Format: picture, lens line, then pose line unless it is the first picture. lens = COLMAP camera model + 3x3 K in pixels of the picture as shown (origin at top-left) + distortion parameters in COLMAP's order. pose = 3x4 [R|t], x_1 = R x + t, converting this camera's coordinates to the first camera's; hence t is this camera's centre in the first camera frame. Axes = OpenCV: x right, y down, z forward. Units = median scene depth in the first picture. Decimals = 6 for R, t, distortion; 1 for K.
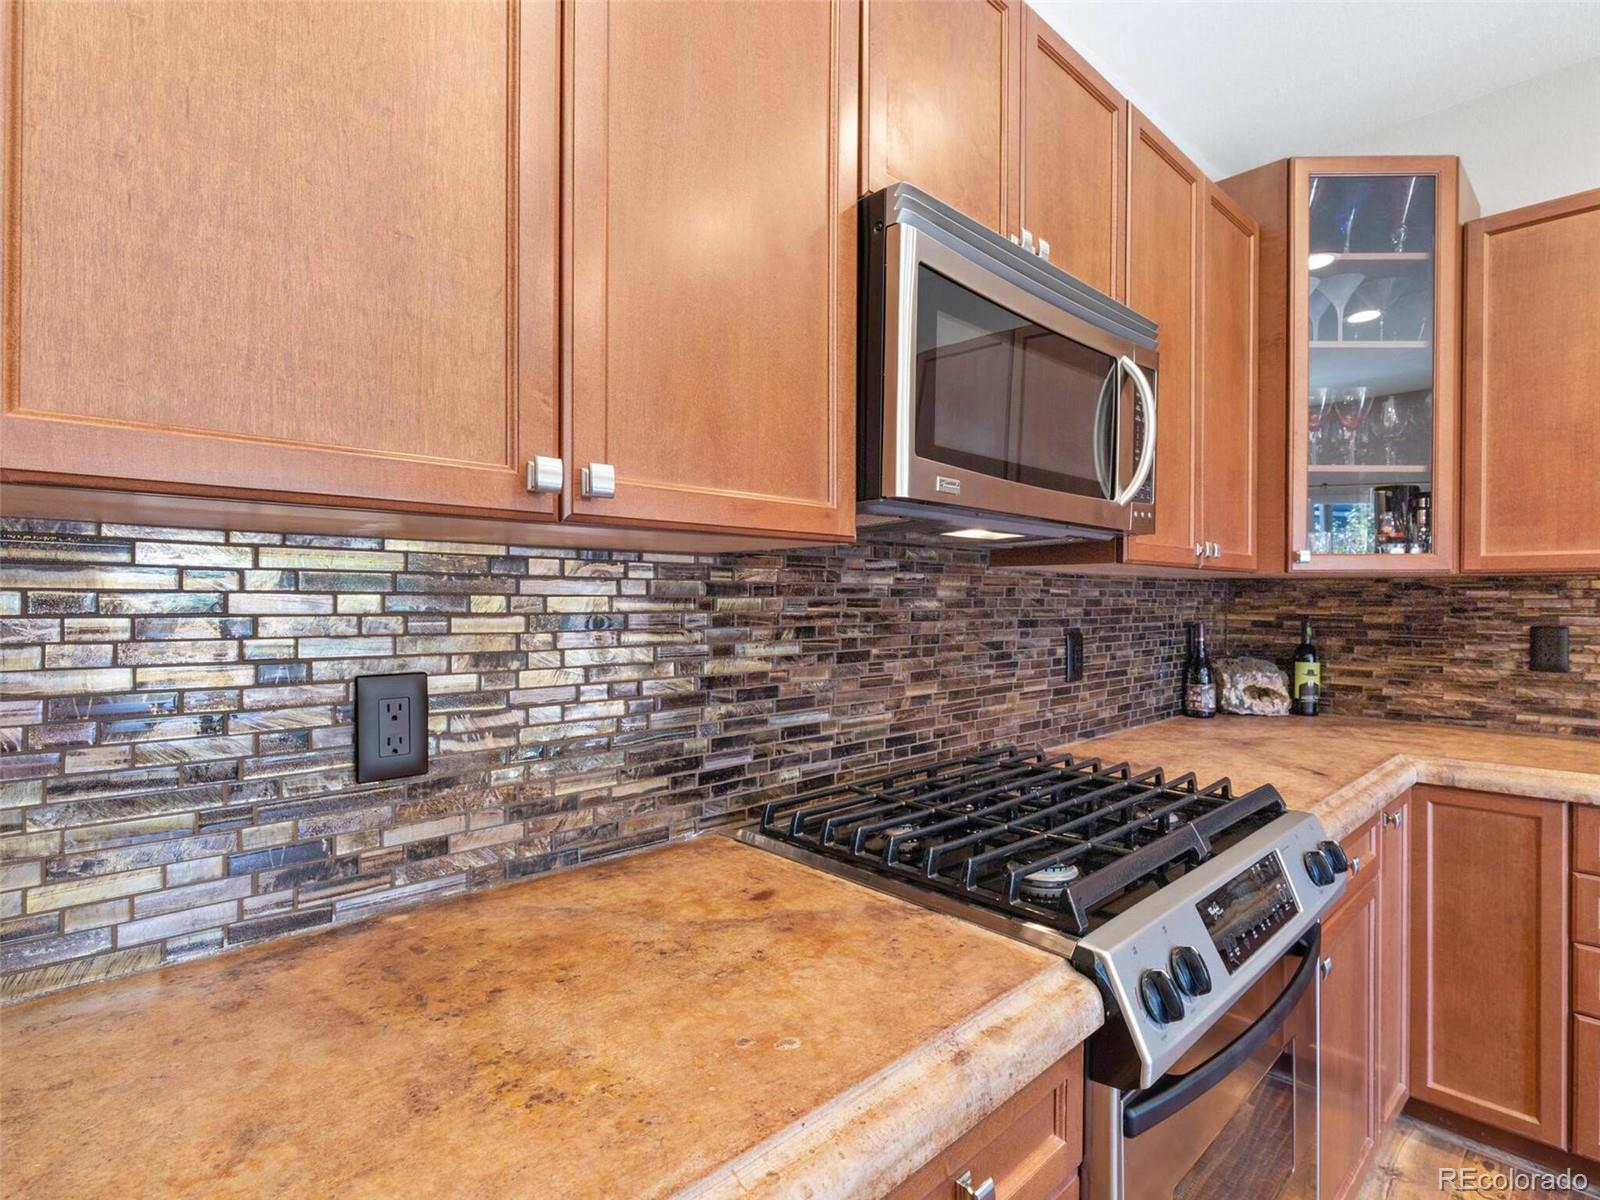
lens RADIAL K [[808.6, 0, 799.8], [0, 808.6, 598.0], [0, 0, 1]] dist [0.007595, -0.001680]
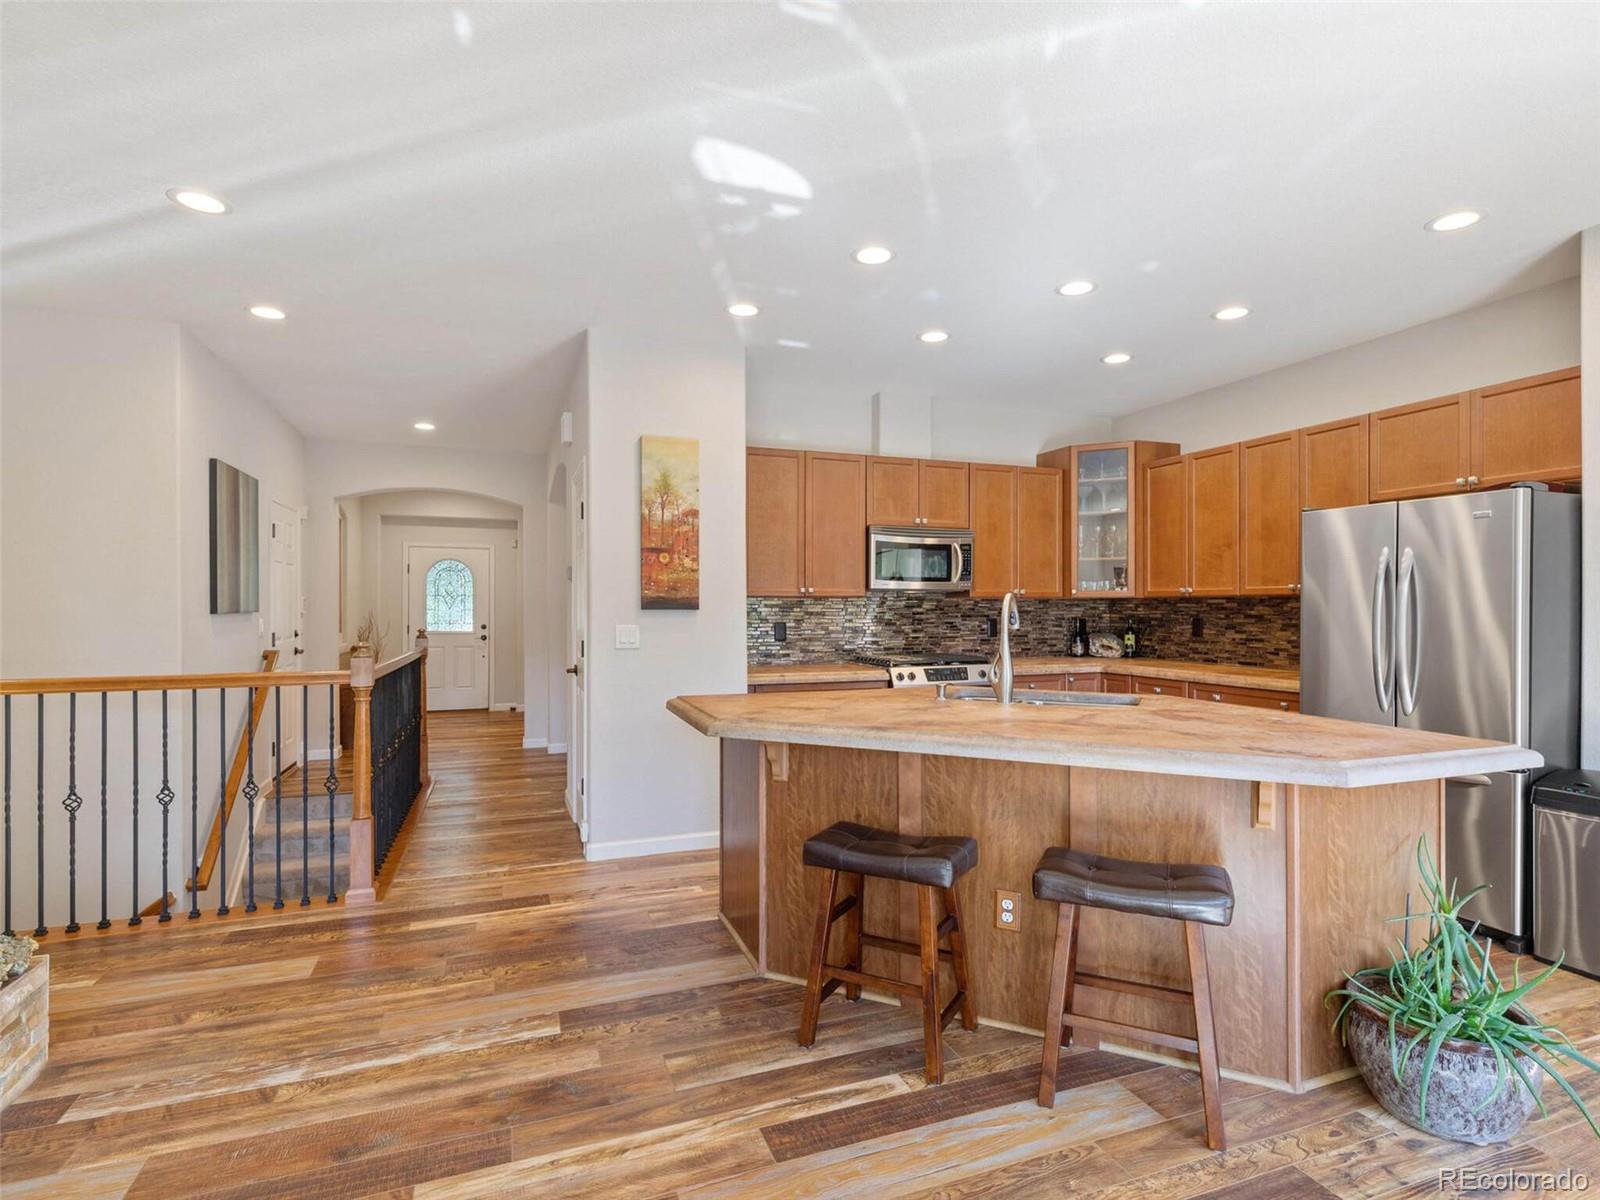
lens RADIAL K [[808.6, 0, 809.7], [0, 808.6, 614.1], [0, 0, 1]] dist [0.007595, -0.001680]
pose [[0.926593, -0.001091, -0.376064, 1.116003], [0.004155, 0.999964, 0.007334, -0.001192], [0.376042, -0.008358, 0.926565, -2.564040]]
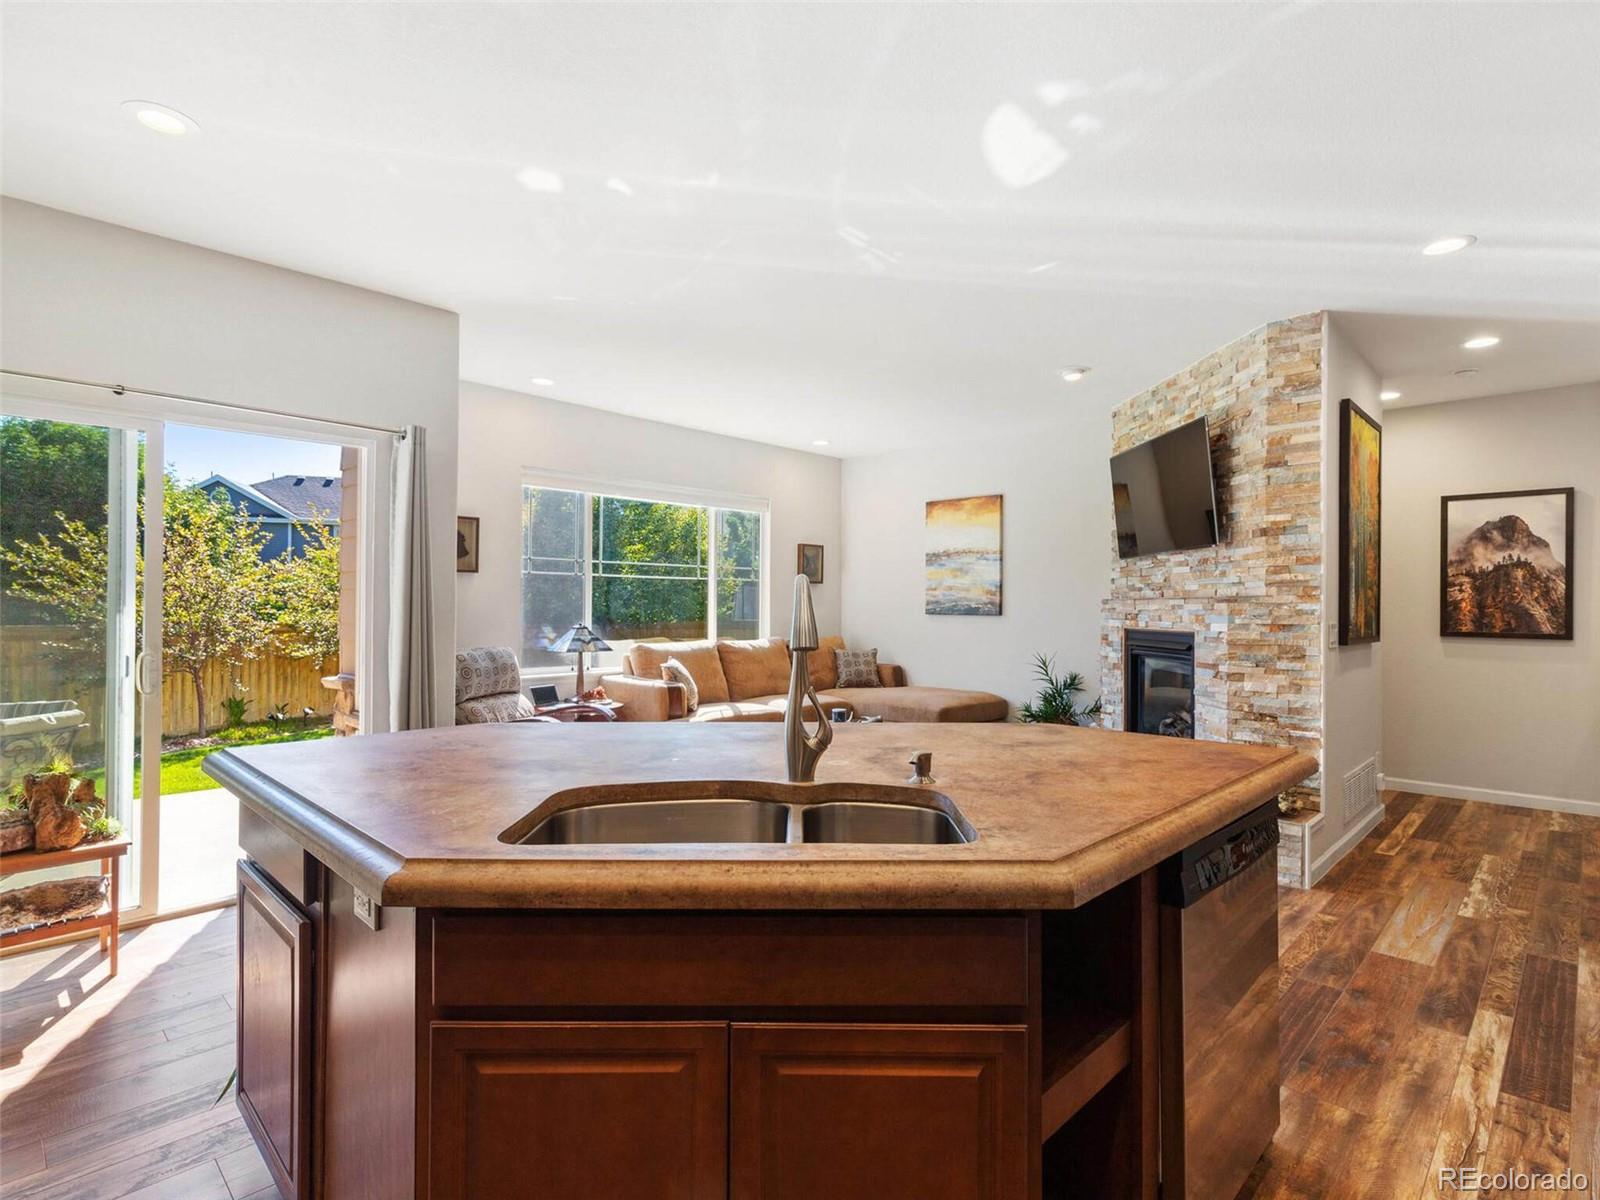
lens RADIAL K [[808.6, 0, 809.5], [0, 808.6, 600.6], [0, 0, 1]] dist [0.007595, -0.001680]
pose [[-0.998476, -0.009843, -0.054296, 0.849855], [-0.009580, 0.999941, -0.005103, -0.001527], [0.054343, -0.004575, -0.998512, 0.711745]]
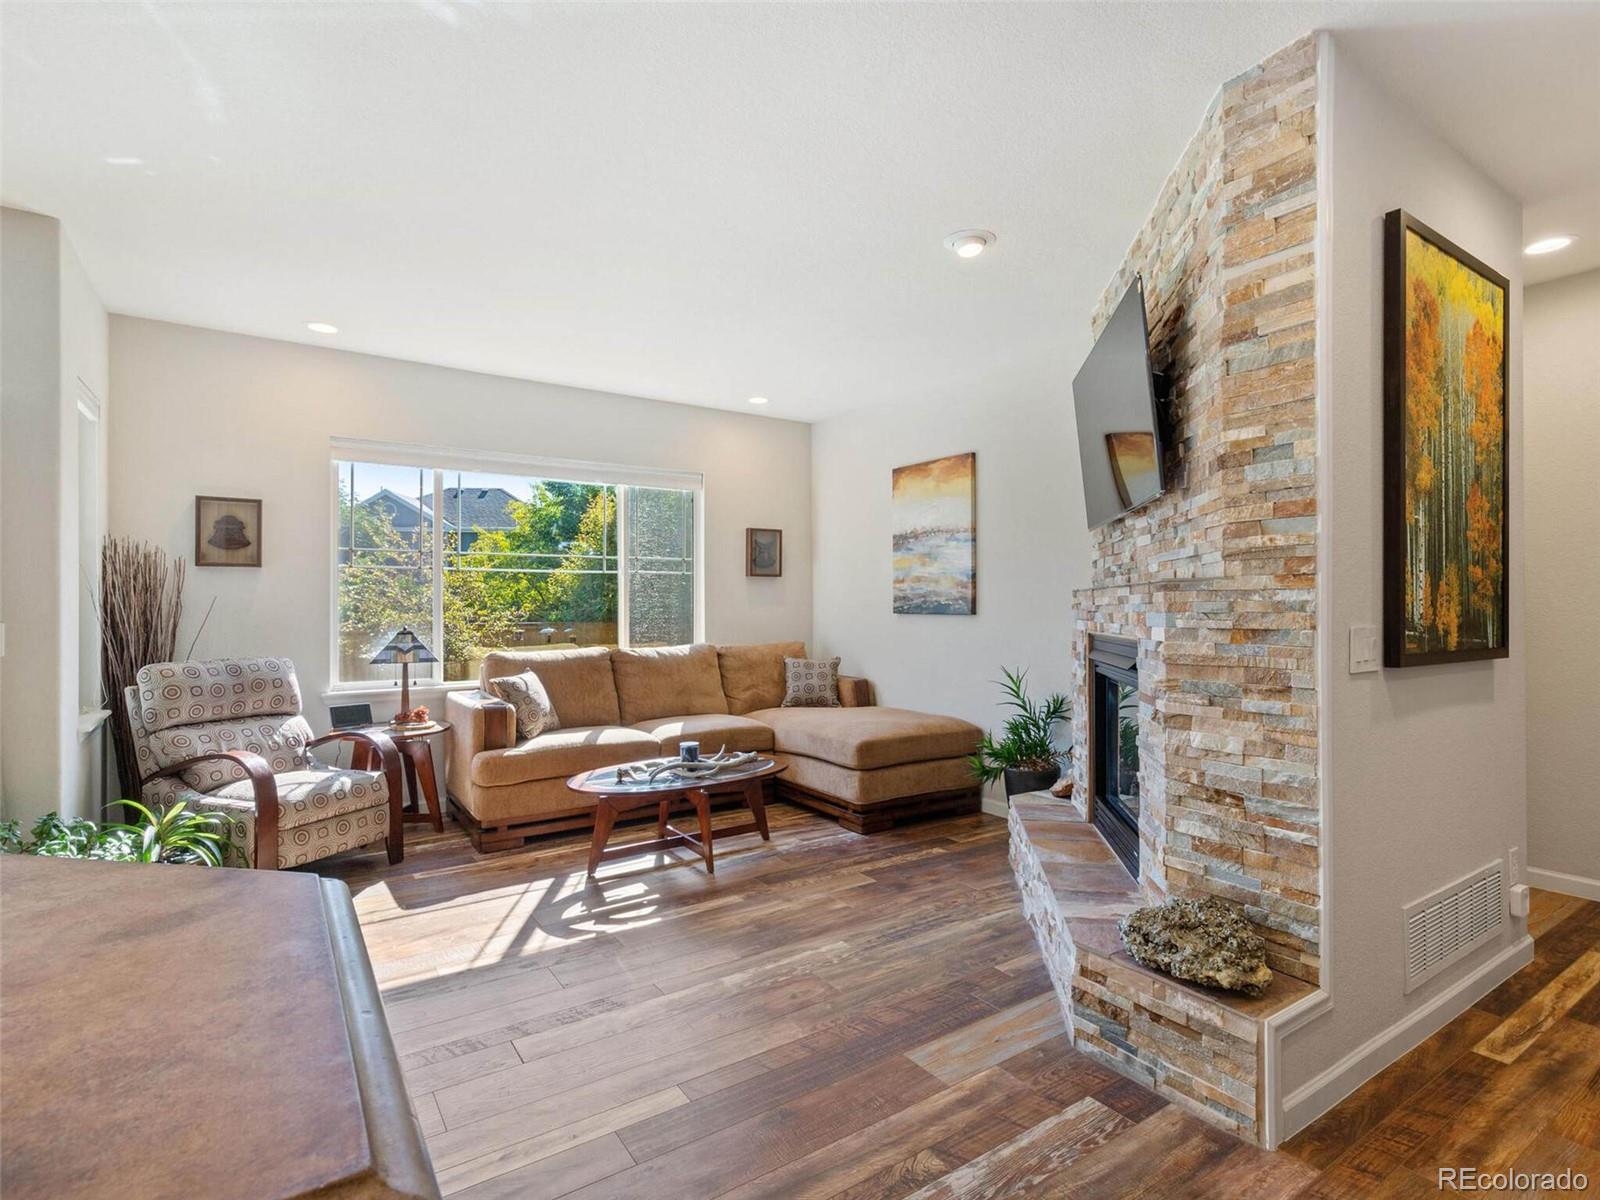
lens RADIAL K [[808.6, 0, 807.9], [0, 808.6, 600.4], [0, 0, 1]] dist [0.007595, -0.001680]
pose [[-0.988325, -0.000455, 0.152358, -0.295151], [-0.001117, 0.999990, -0.004262, 0.003914], [-0.152355, -0.004383, -0.988316, -0.321576]]
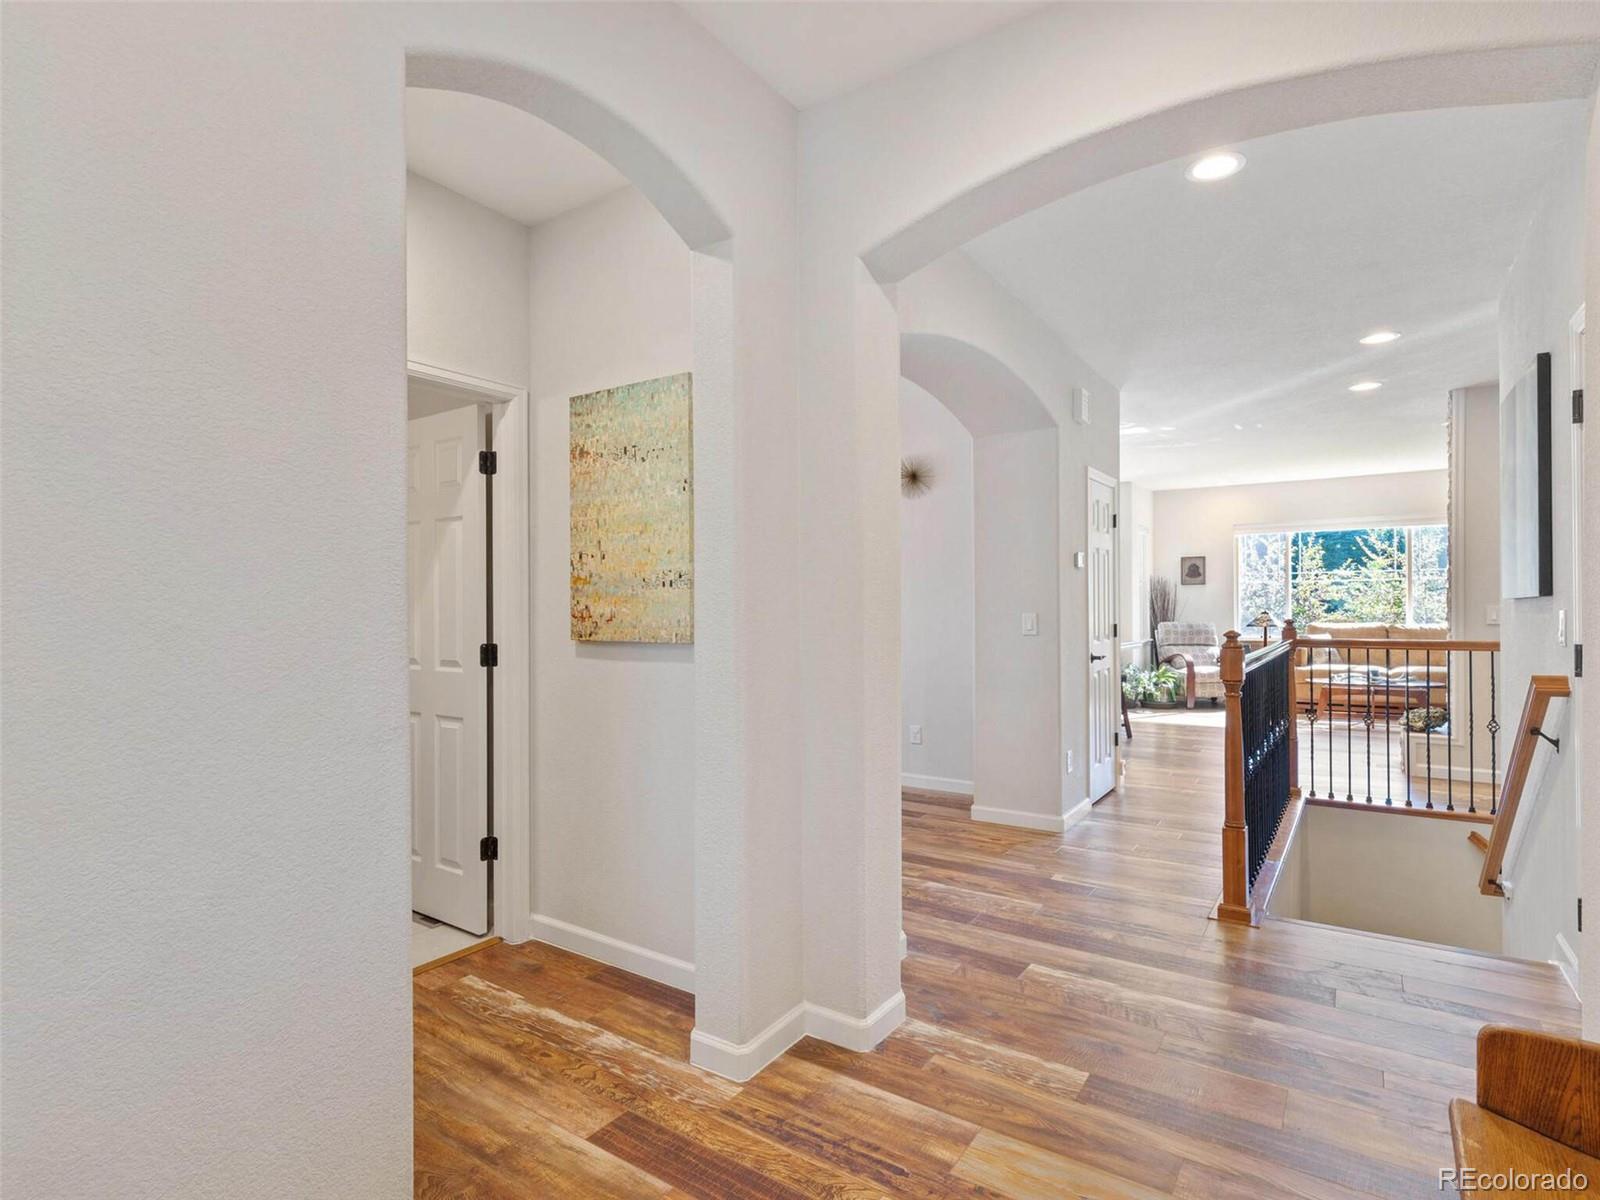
lens RADIAL K [[808.6, 0, 808.3], [0, 808.6, 610.2], [0, 0, 1]] dist [0.007595, -0.001680]
pose [[-0.219382, -0.005822, 0.975622, -3.987095], [0.008868, 0.999929, 0.007961, 0.008114], [-0.975599, 0.010398, -0.219315, 1.972435]]
